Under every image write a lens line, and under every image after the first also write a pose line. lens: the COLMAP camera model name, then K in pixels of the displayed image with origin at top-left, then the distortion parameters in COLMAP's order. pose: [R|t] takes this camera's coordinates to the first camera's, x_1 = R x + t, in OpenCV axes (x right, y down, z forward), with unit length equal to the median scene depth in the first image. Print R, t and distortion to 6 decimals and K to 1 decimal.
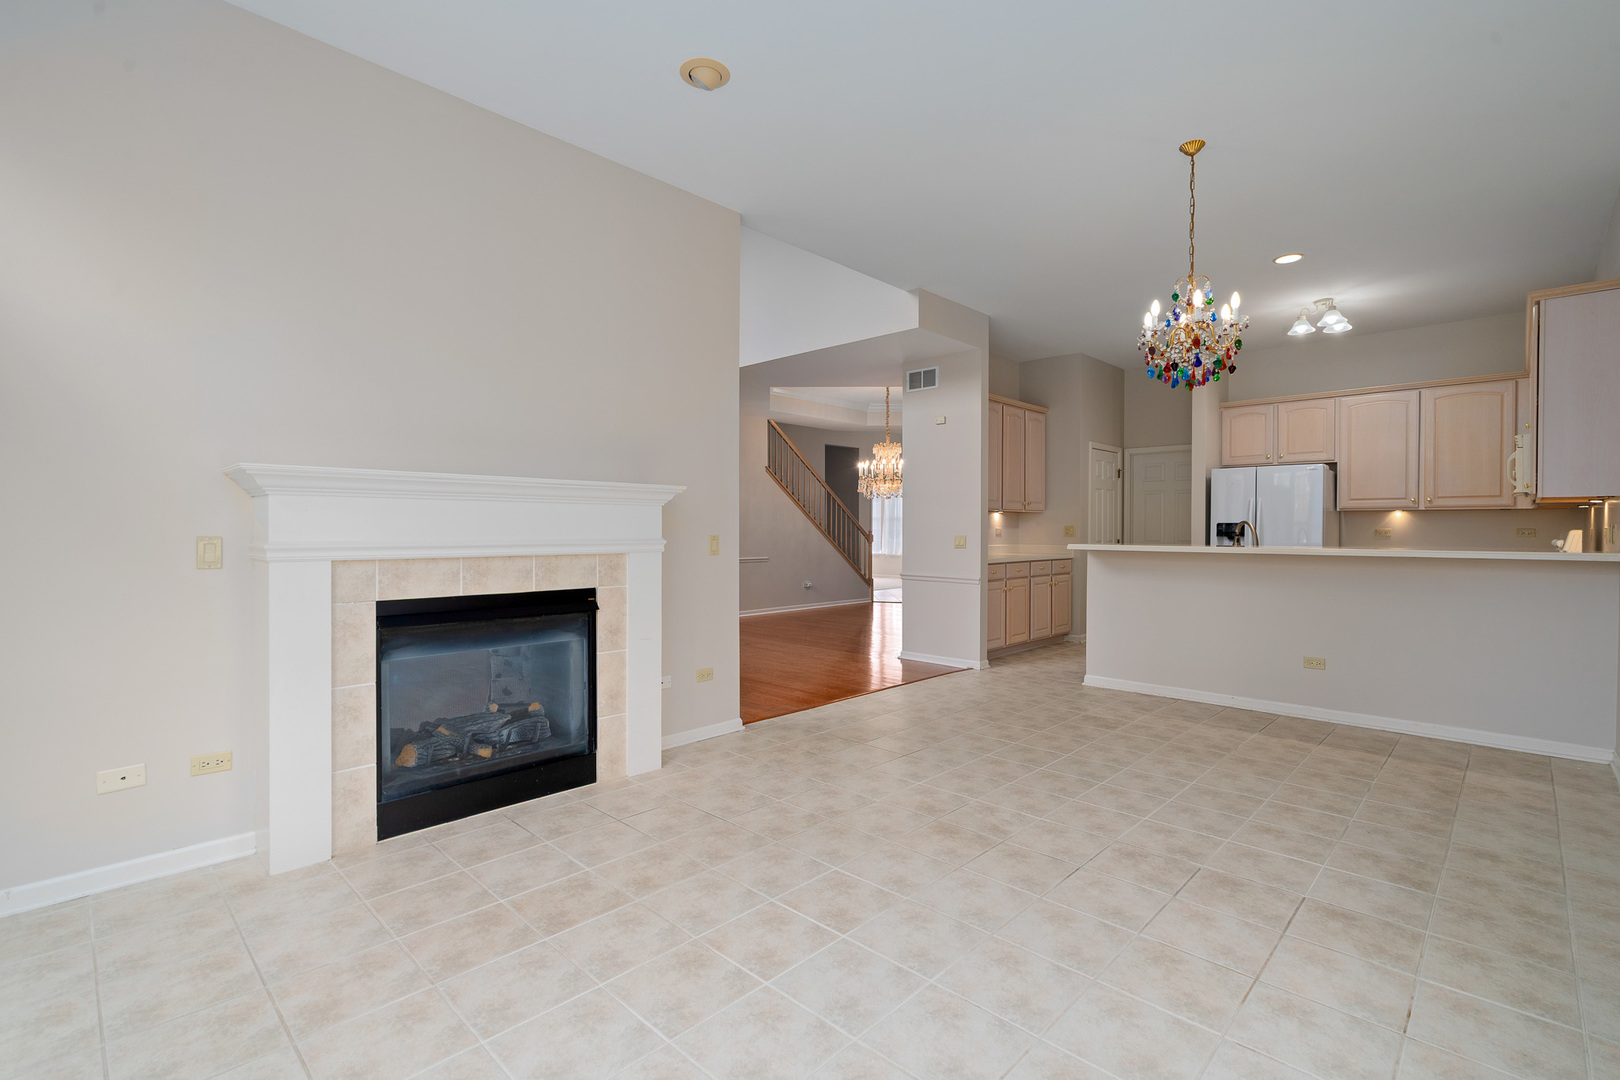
lens RADIAL K [[747.5, 0, 808.3], [0, 747.5, 535.9], [0, 0, 1]] dist [-0.002603, 0.001008]
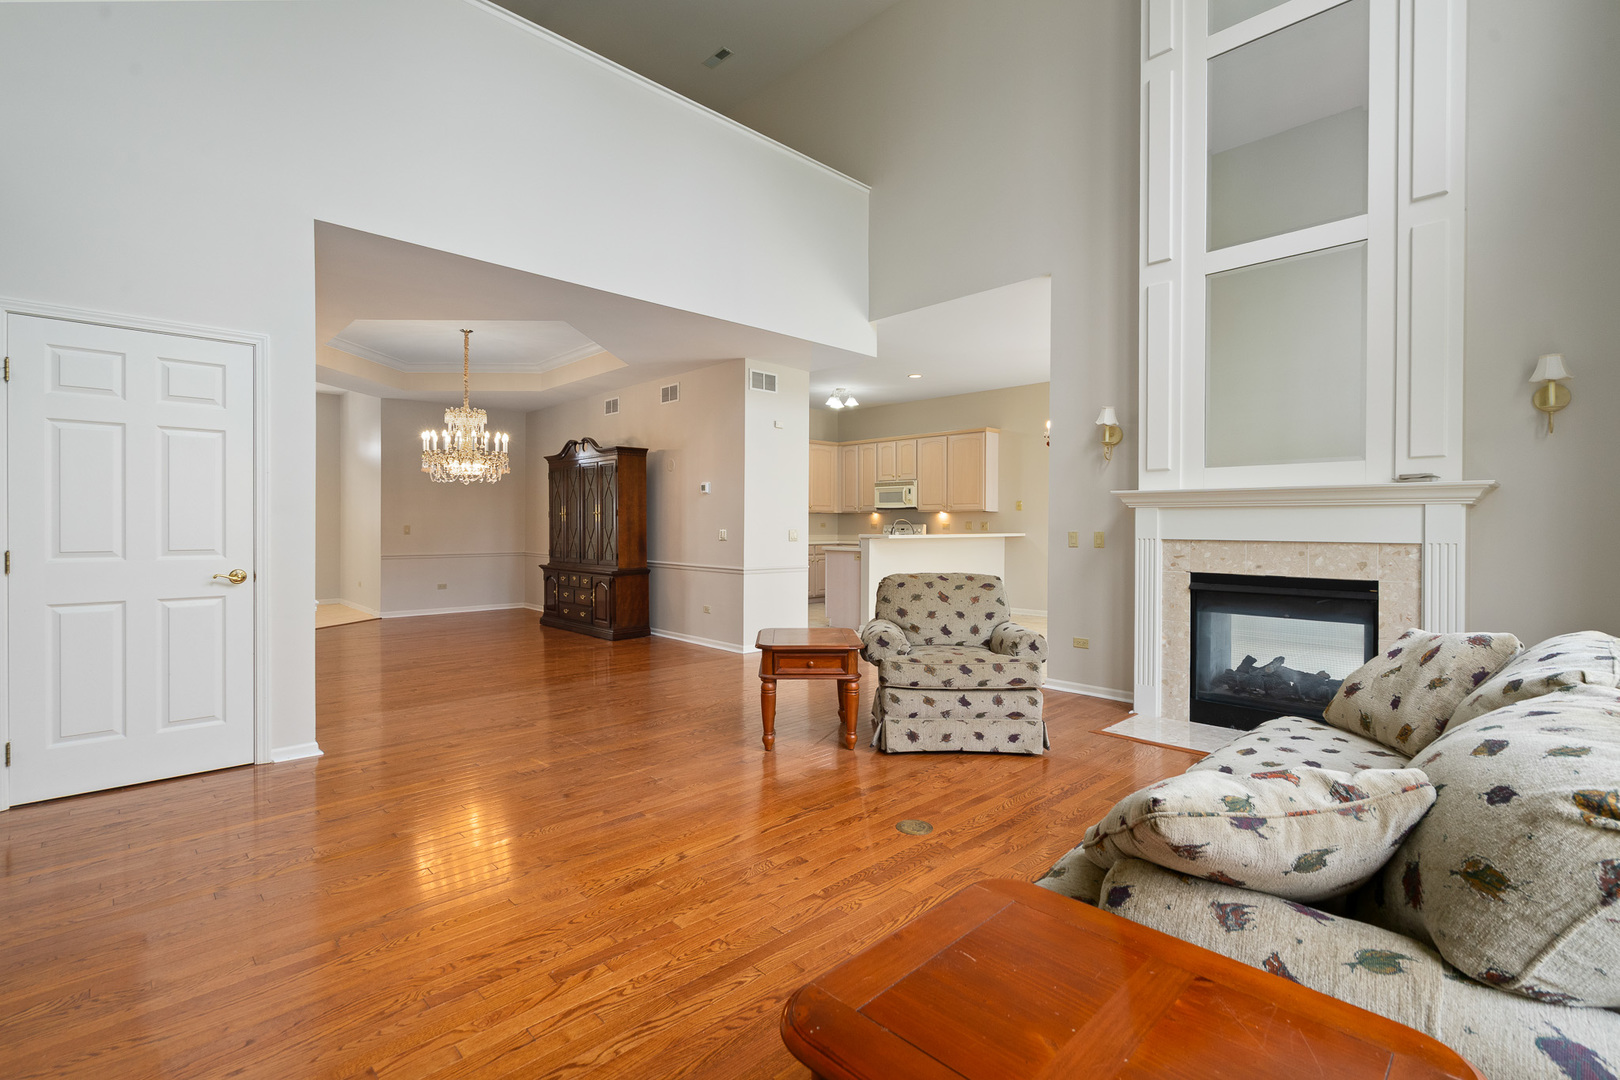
lens RADIAL K [[747.5, 0, 812.1], [0, 747.5, 532.6], [0, 0, 1]] dist [-0.002603, 0.001008]
pose [[0.047113, -0.013746, 0.998795, -1.673985], [0.008093, 0.999878, 0.013379, -0.022276], [-0.998857, 0.007453, 0.047219, 1.659211]]
